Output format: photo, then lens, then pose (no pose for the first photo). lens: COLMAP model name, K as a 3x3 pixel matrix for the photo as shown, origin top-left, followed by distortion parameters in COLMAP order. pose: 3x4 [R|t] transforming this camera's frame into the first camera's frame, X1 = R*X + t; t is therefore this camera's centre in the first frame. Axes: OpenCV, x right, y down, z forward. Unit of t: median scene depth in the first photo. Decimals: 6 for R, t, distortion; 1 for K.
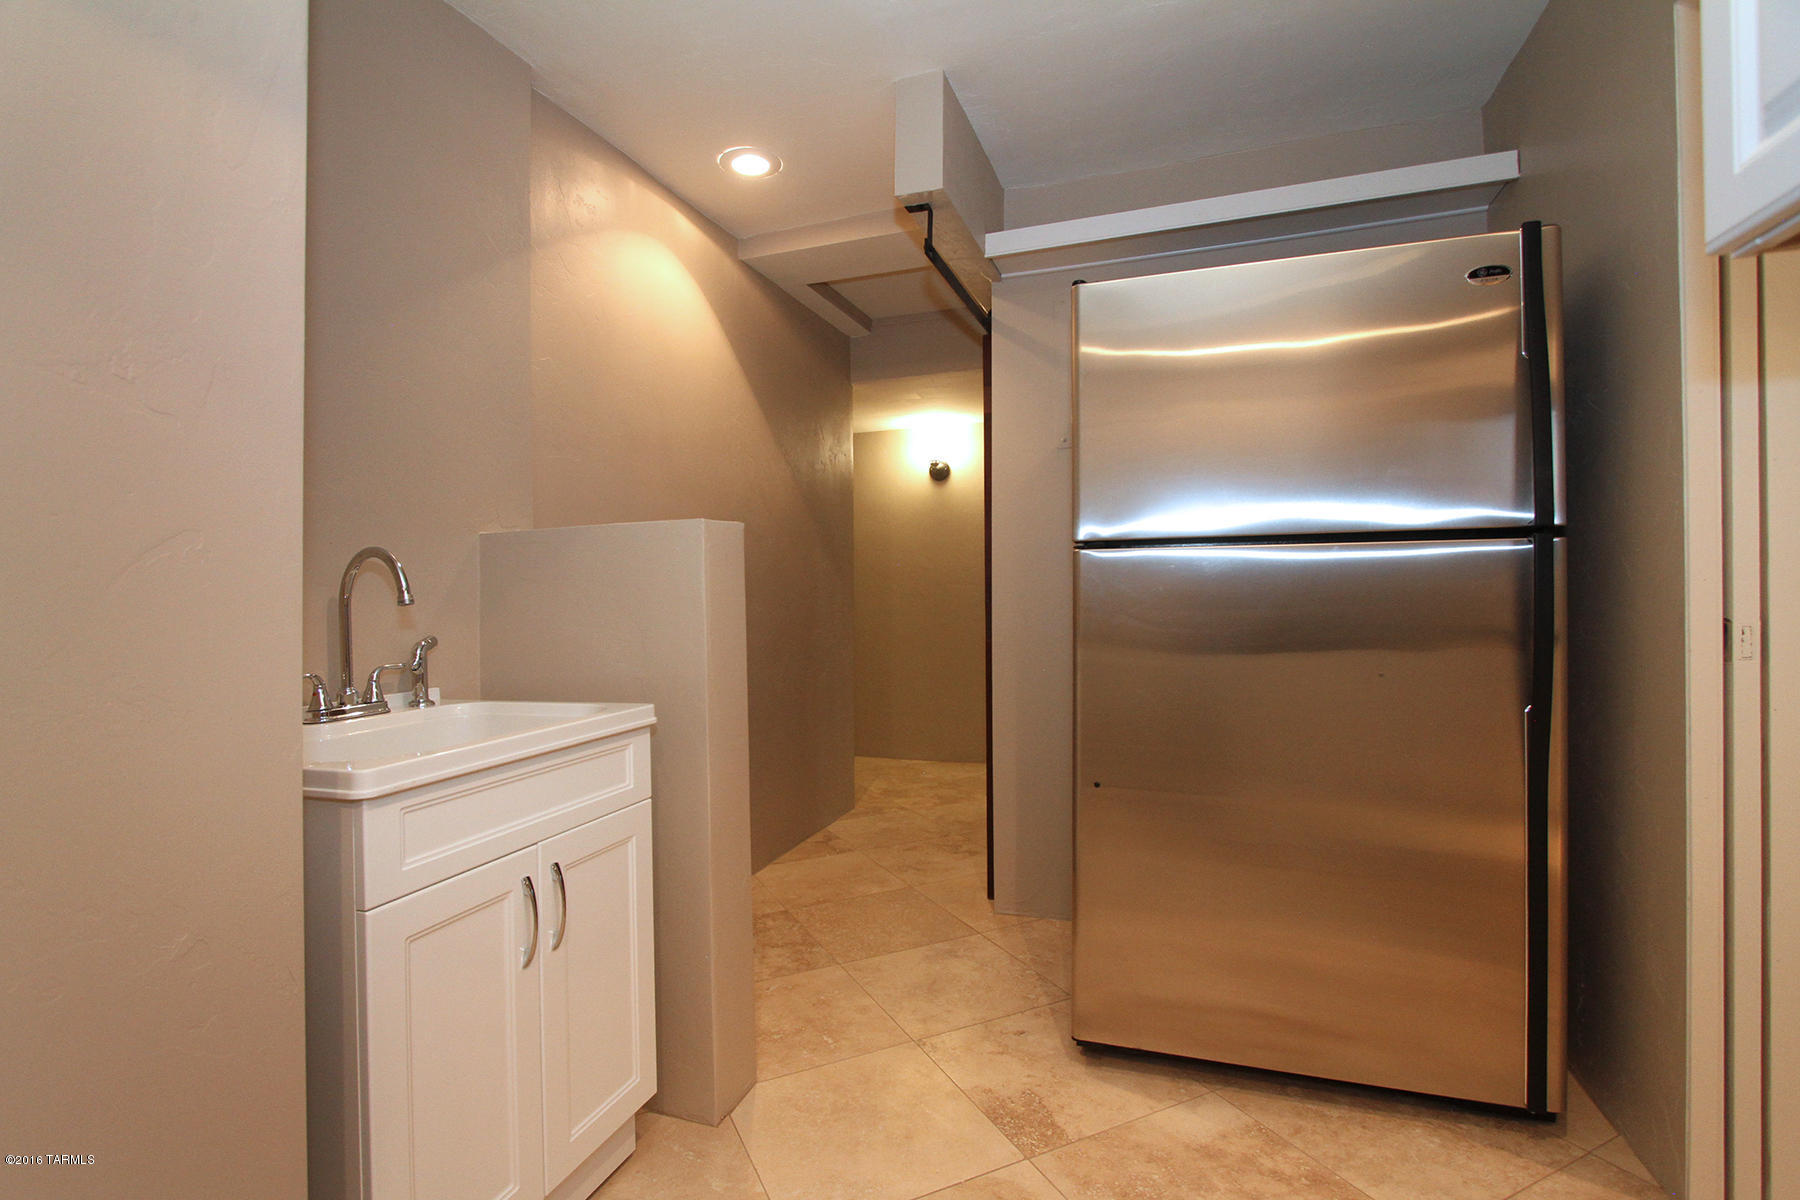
lens RADIAL K [[844.9, 0, 900.0], [0, 844.9, 600.0], [0, 0, 1]] dist [-0.013485, -0.000382]
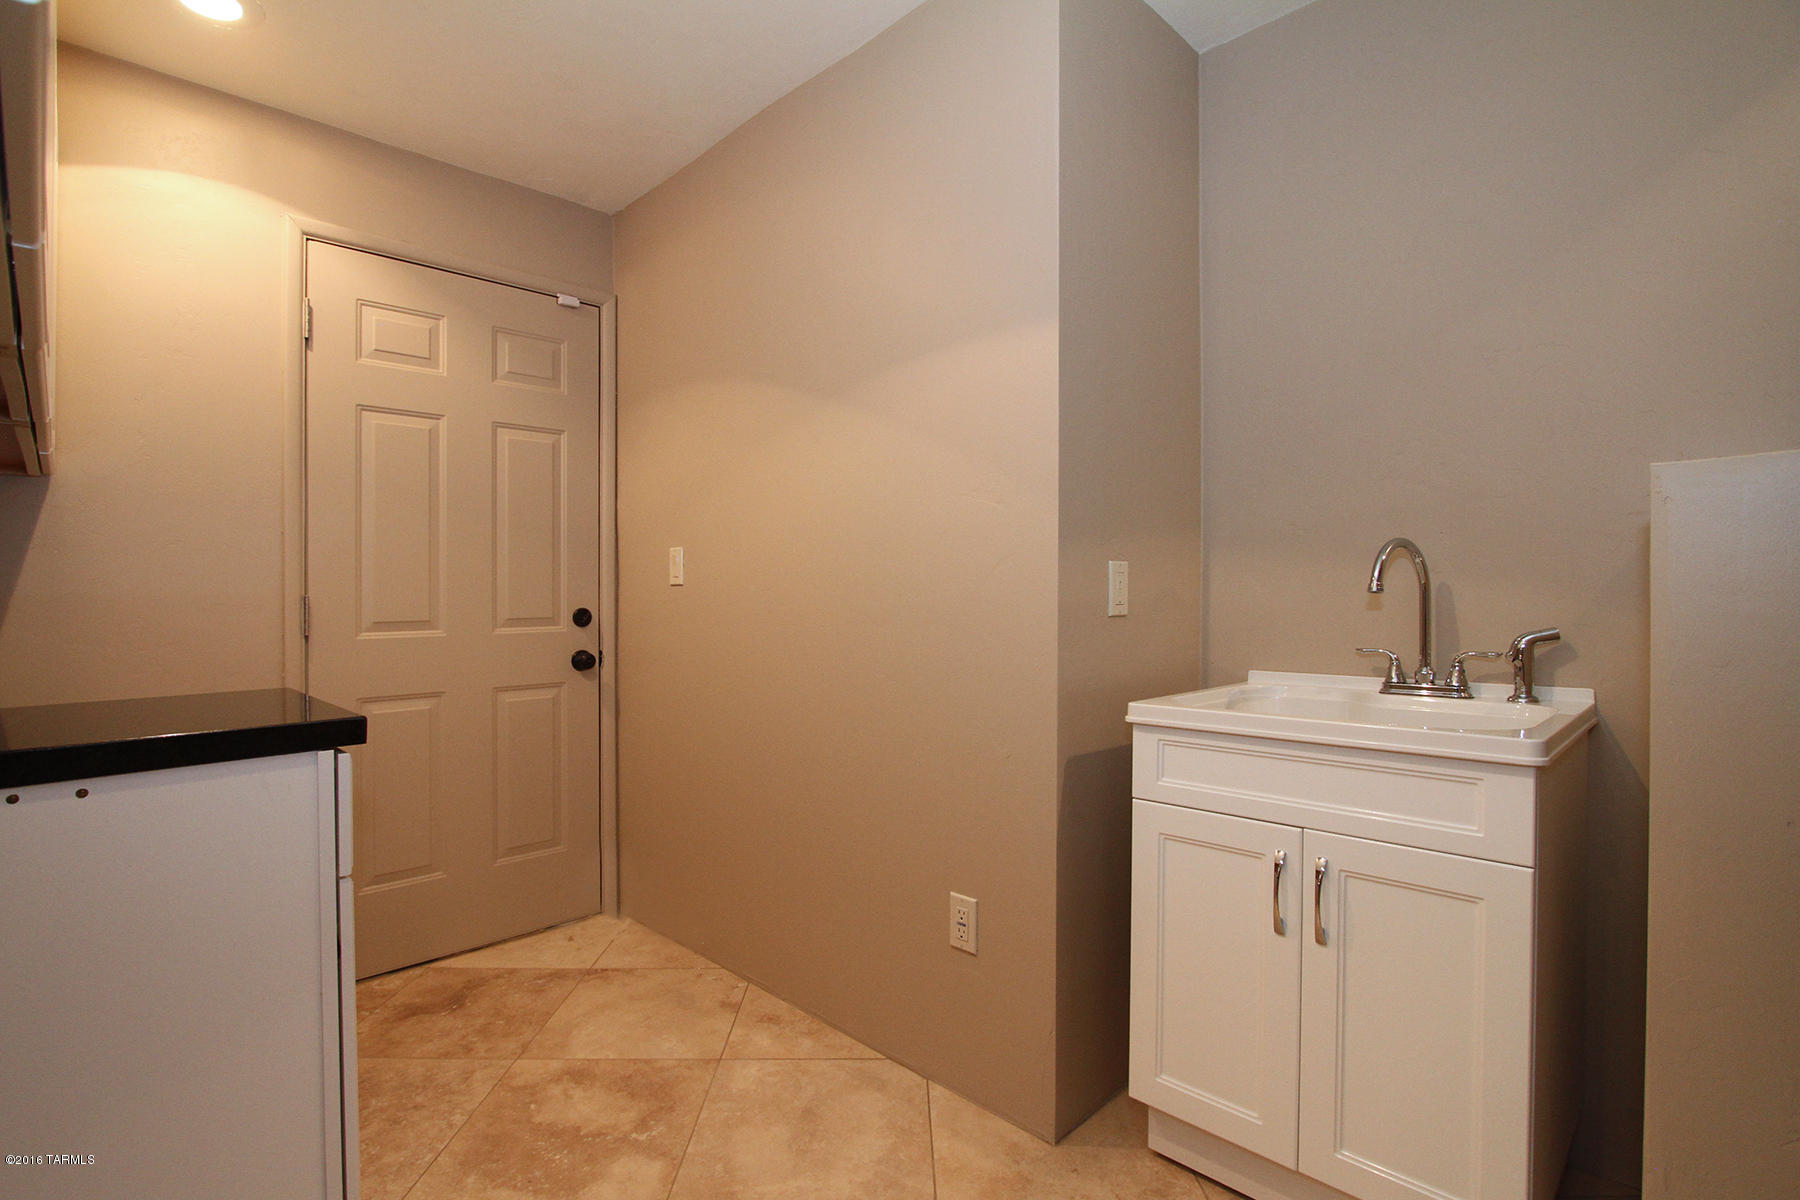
lens RADIAL K [[844.9, 0, 900.0], [0, 844.9, 600.0], [0, 0, 1]] dist [-0.013485, -0.000382]
pose [[-0.432325, 0.026521, -0.901328, 0.576602], [0.008637, 0.999643, 0.025271, -0.014460], [0.901677, 0.003140, -0.432399, 0.830960]]
